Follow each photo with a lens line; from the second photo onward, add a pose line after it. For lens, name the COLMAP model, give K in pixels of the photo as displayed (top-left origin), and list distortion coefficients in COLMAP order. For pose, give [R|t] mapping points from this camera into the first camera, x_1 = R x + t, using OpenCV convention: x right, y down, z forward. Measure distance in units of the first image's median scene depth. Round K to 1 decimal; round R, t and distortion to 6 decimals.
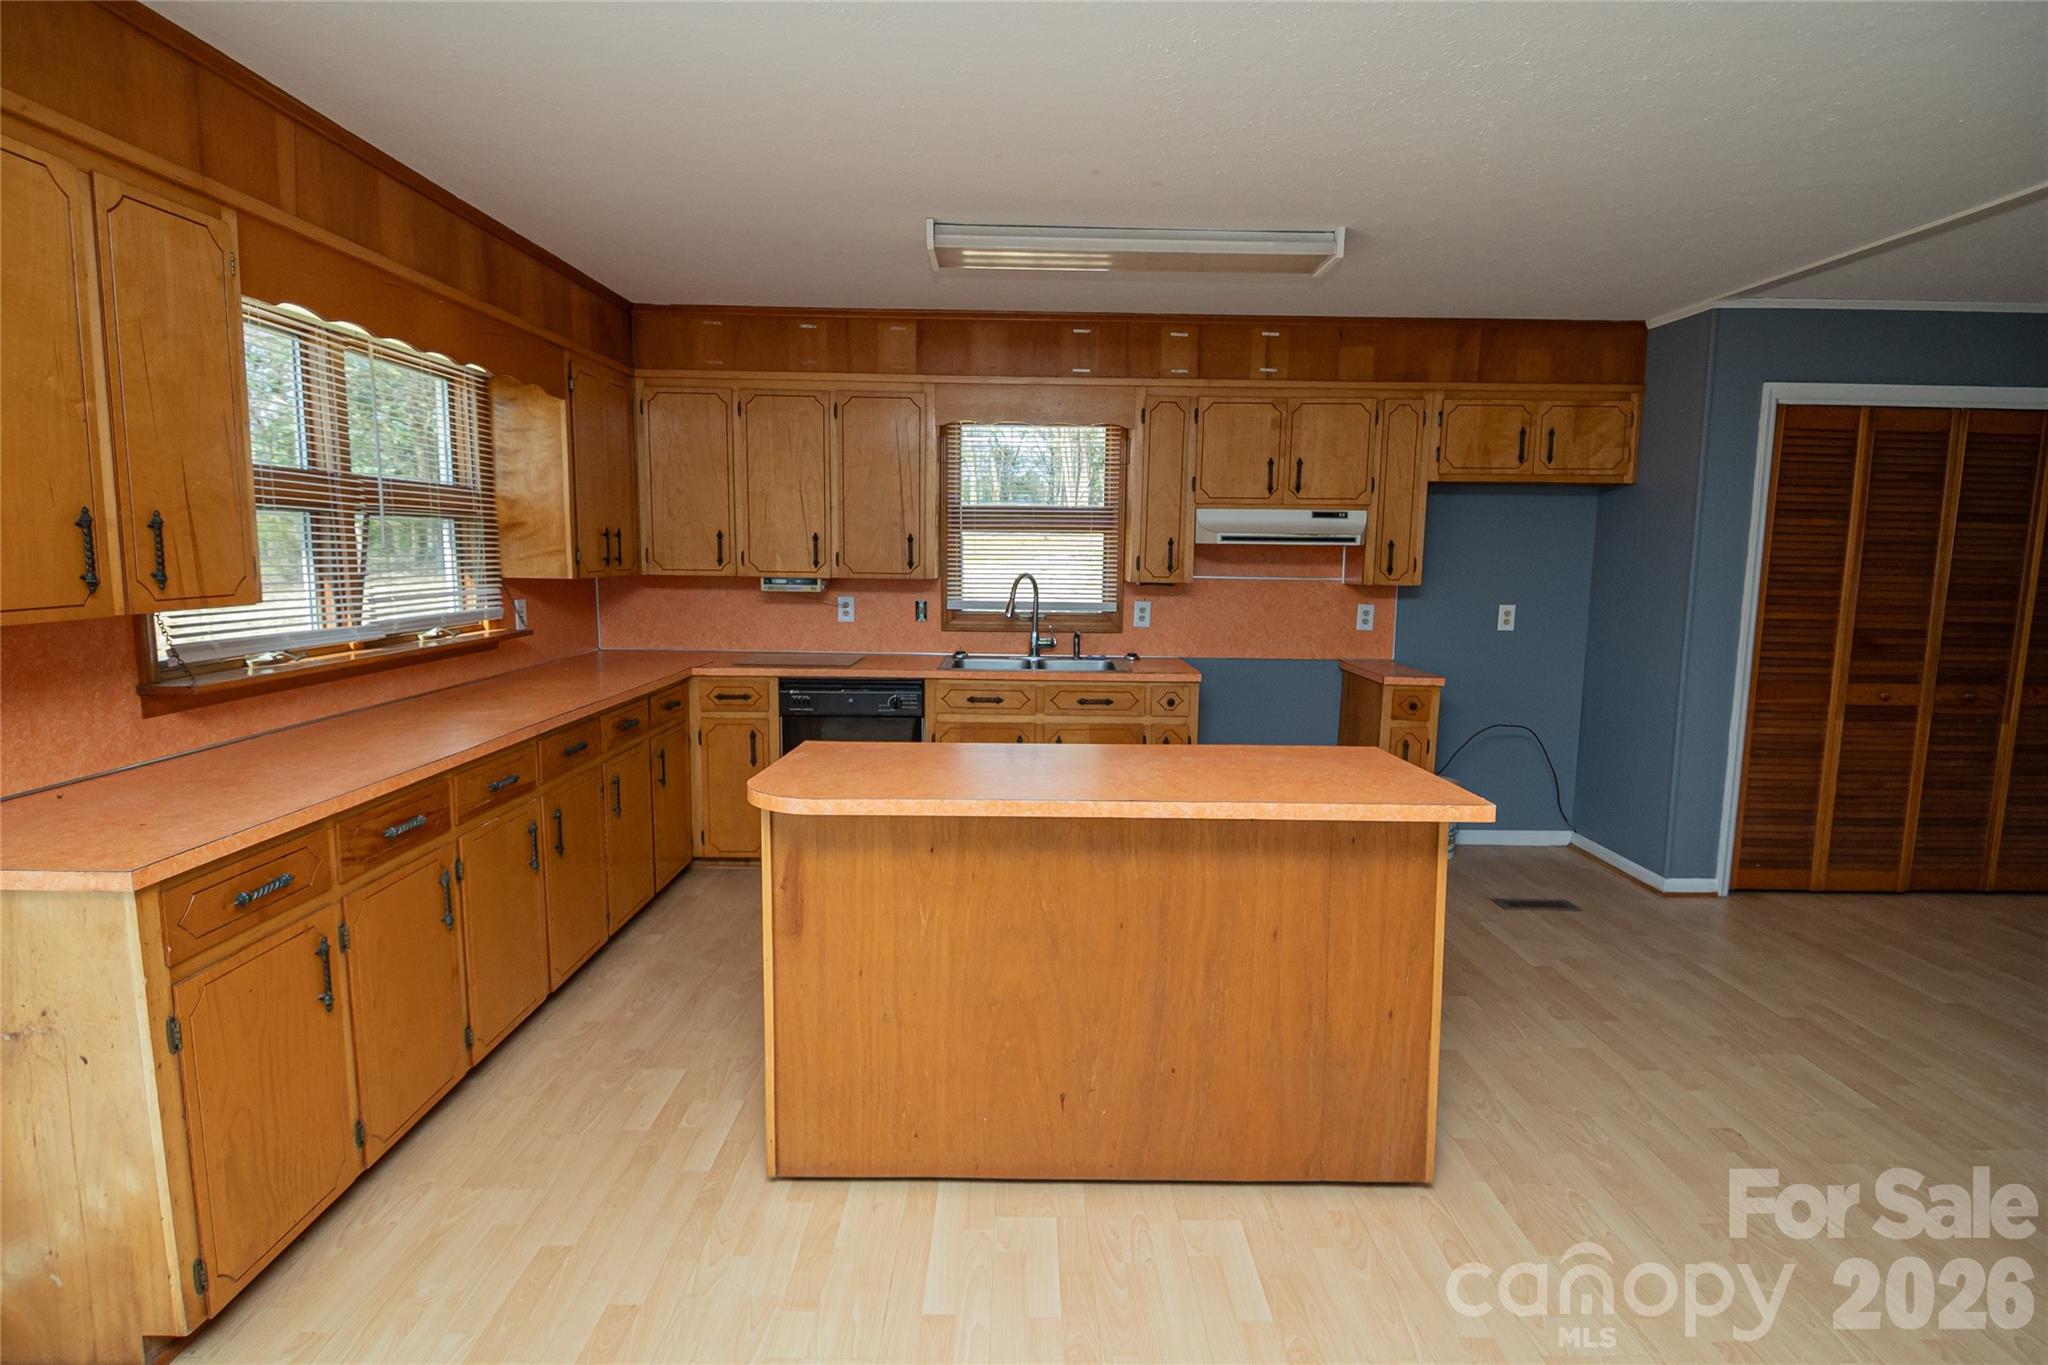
lens RADIAL K [[1066.3, 0, 1030.3], [0, 1066.3, 682.4], [0, 0, 1]] dist [0.002632, -0.000426]
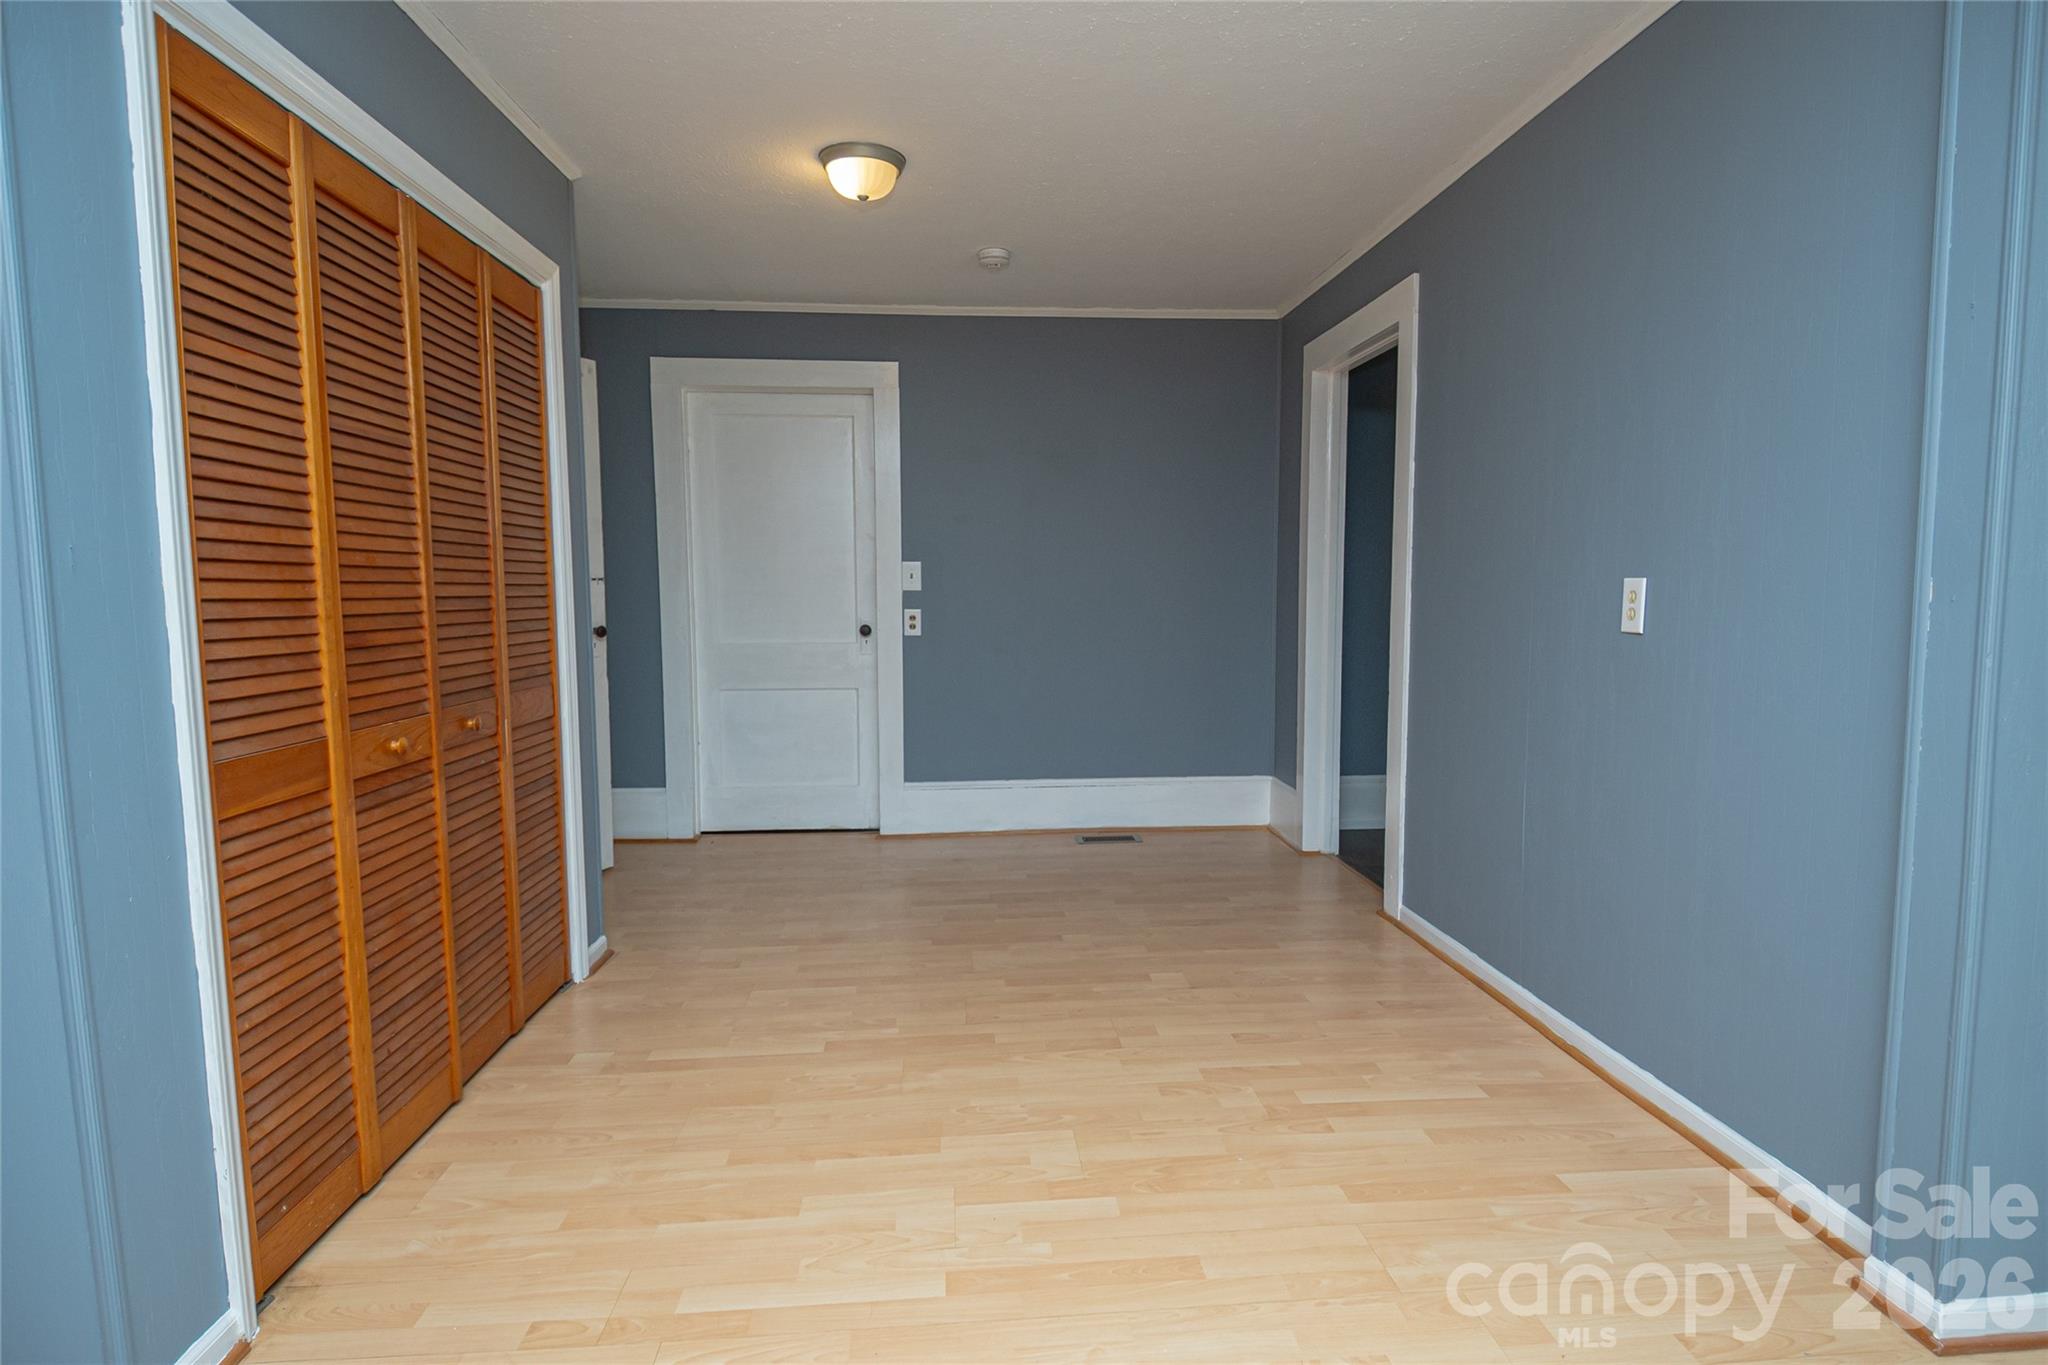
lens RADIAL K [[1036.8, 0, 1031.2], [0, 1036.8, 678.6], [0, 0, 1]] dist [0.000723, -0.000153]
pose [[-0.080340, -0.095755, 0.992157, 0.296568], [0.133396, 0.985388, 0.105904, -0.031221], [-0.987801, 0.140858, -0.066393, 0.733354]]
